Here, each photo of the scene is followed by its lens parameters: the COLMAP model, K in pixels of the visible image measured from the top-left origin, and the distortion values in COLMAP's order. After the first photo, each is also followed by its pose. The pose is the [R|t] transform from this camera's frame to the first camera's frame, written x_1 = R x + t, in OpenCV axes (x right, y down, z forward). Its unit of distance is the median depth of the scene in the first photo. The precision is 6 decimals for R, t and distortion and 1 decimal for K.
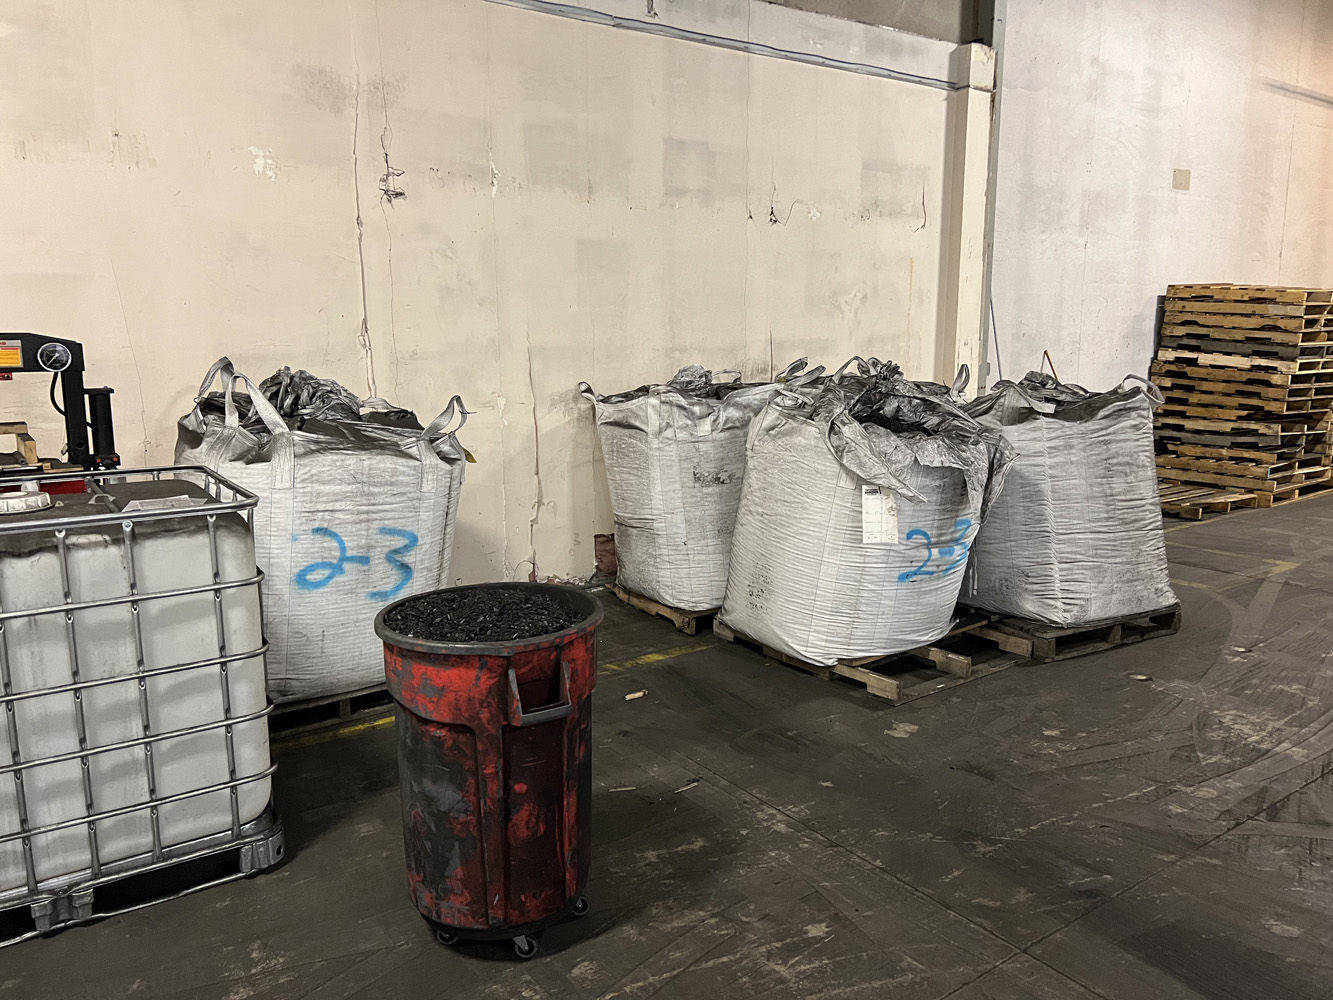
lens RADIAL K [[1002.6, 0, 665.4], [0, 1002.6, 495.1], [0, 0, 1]] dist [0.048247, -0.048942]
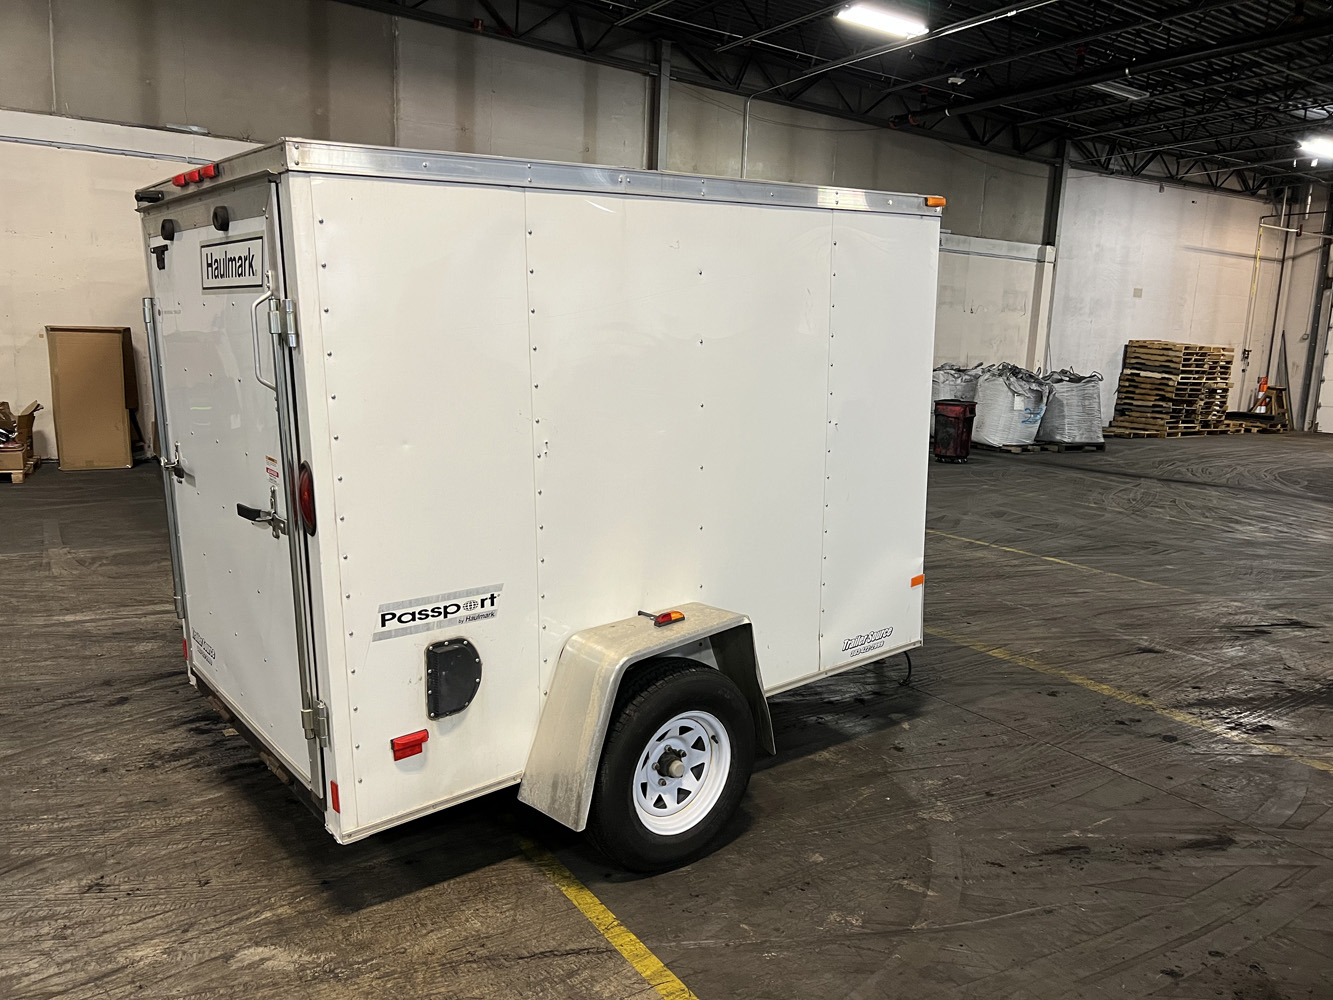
lens RADIAL K [[1002.6, 0, 671.1], [0, 1002.6, 501.3], [0, 0, 1]] dist [0.048247, -0.048942]
pose [[0.998194, 0.052678, -0.028867, -0.468490], [-0.052946, 0.998560, -0.008613, 0.240664], [0.028372, 0.010126, 0.999546, -1.371682]]
